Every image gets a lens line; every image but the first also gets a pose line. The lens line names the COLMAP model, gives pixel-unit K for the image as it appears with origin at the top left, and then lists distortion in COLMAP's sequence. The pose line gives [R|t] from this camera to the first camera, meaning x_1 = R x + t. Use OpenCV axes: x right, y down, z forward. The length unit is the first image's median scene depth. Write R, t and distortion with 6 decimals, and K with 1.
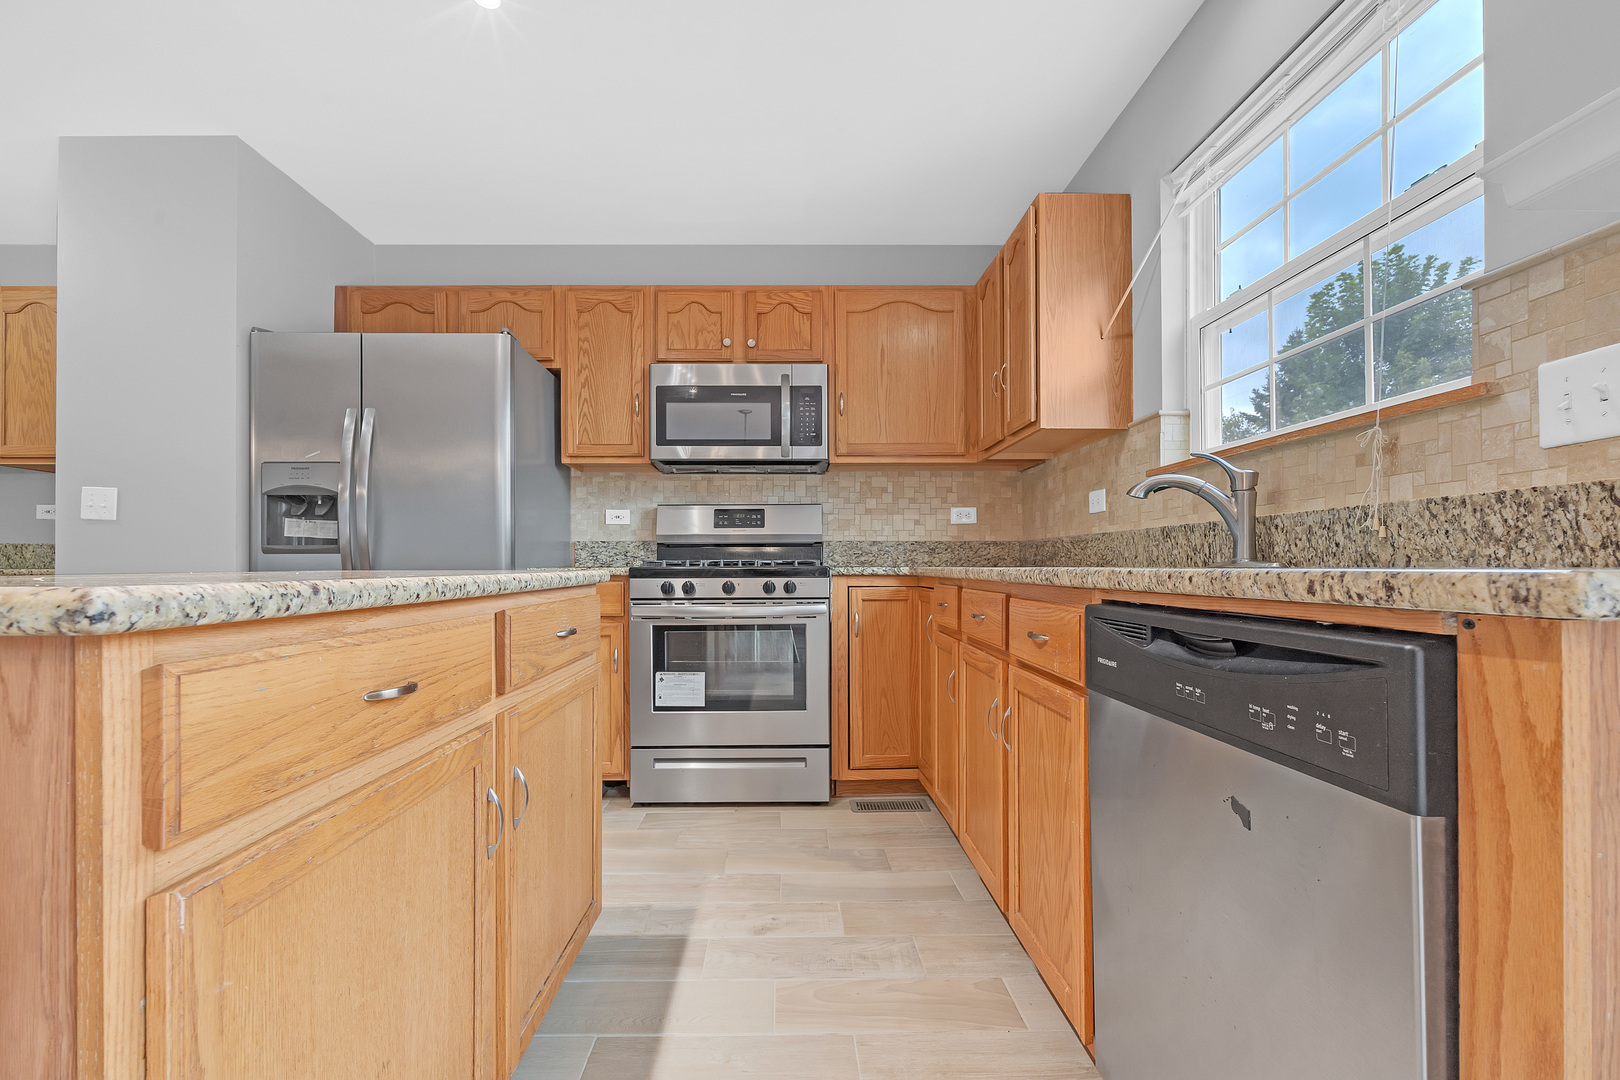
lens RADIAL K [[709.4, 0, 792.3], [0, 709.4, 562.4], [0, 0, 1]] dist [-0.012622, -0.000207]
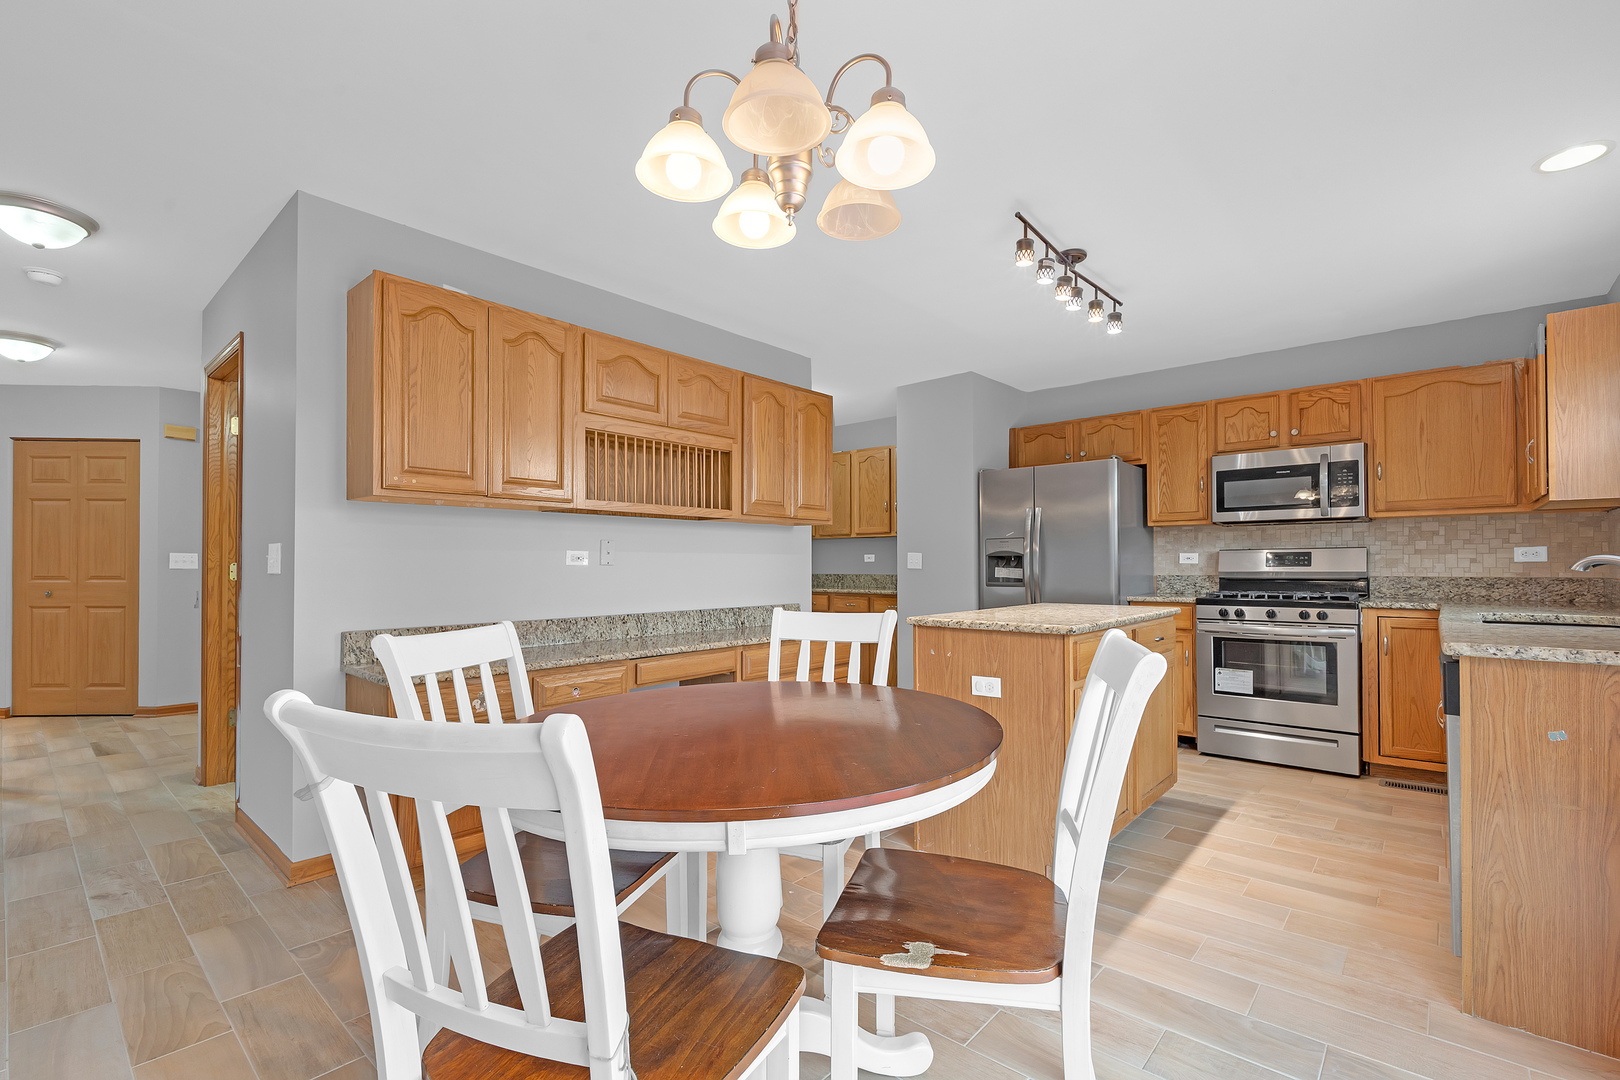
lens RADIAL K [[715.0, 0, 819.9], [0, 715.0, 559.9], [0, 0, 1]] dist [-0.004681, -0.000187]
pose [[0.747890, -0.005067, -0.663803, 0.183097], [0.004479, 0.999987, -0.002587, -0.072390], [0.663807, -0.001038, 0.747903, -0.679797]]
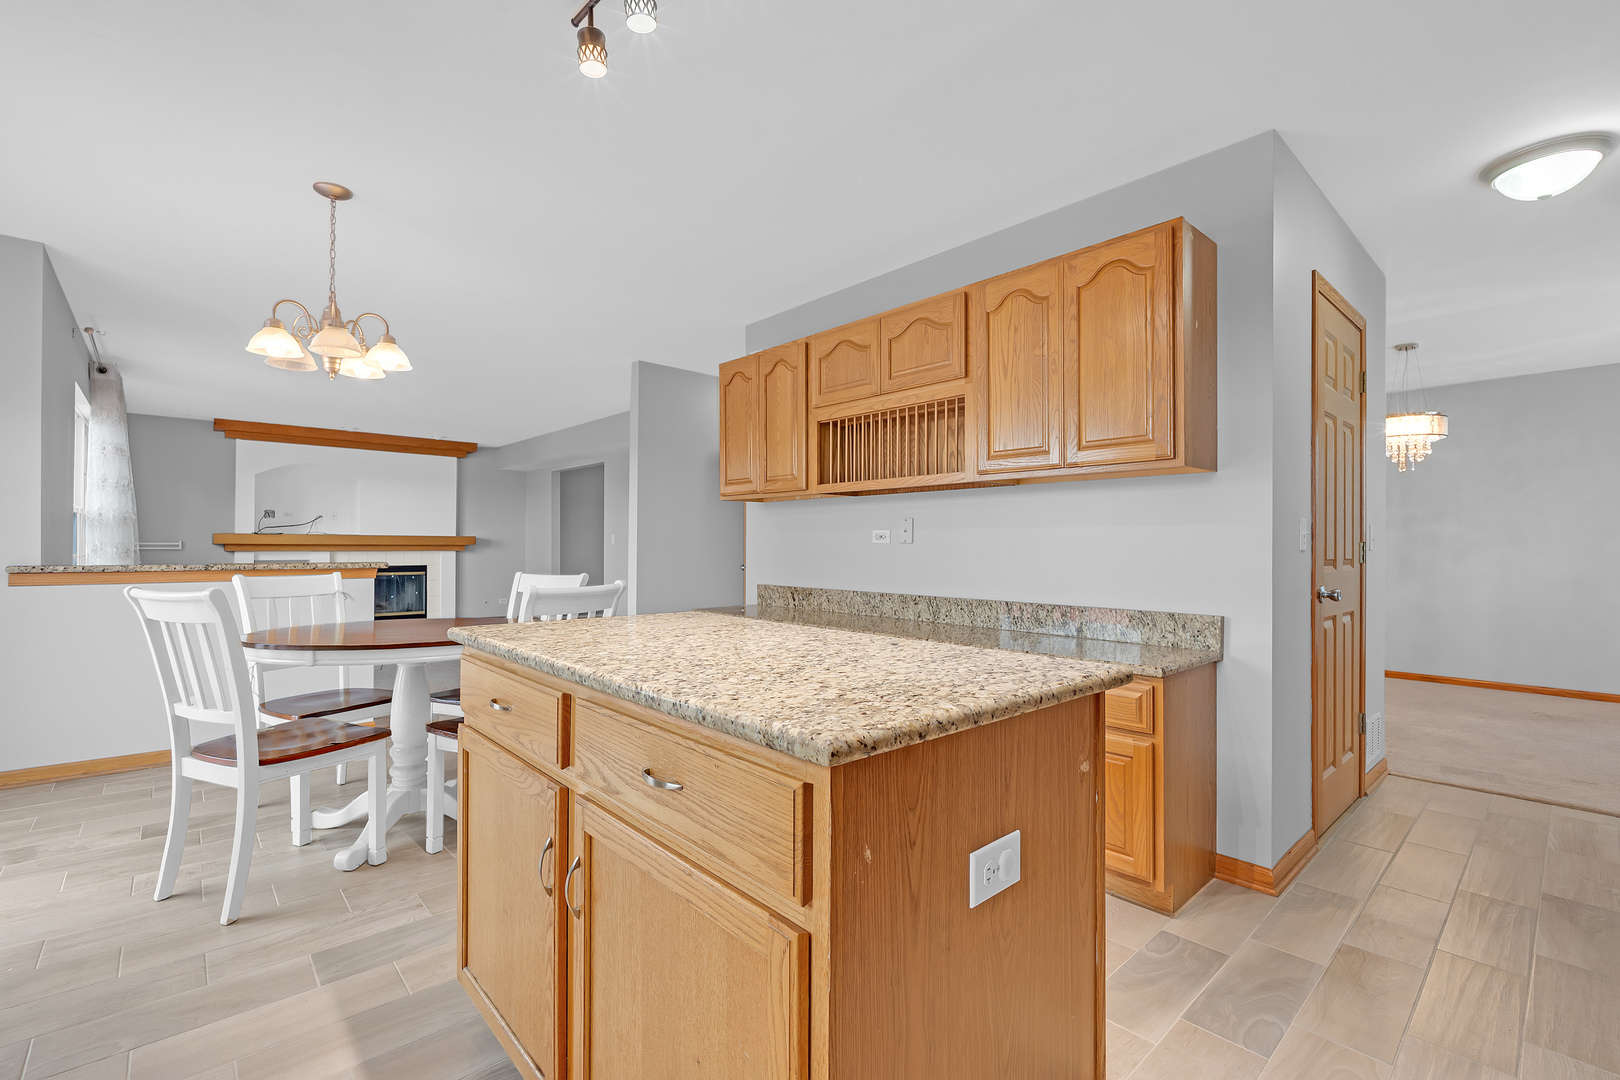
lens RADIAL K [[715.0, 0, 813.3], [0, 715.0, 540.8], [0, 0, 1]] dist [-0.004681, -0.000187]
pose [[-0.746282, -0.010313, -0.665550, -0.188648], [-0.003758, 0.999929, -0.011281, -0.040095], [0.665619, -0.005918, -0.746268, 2.684175]]
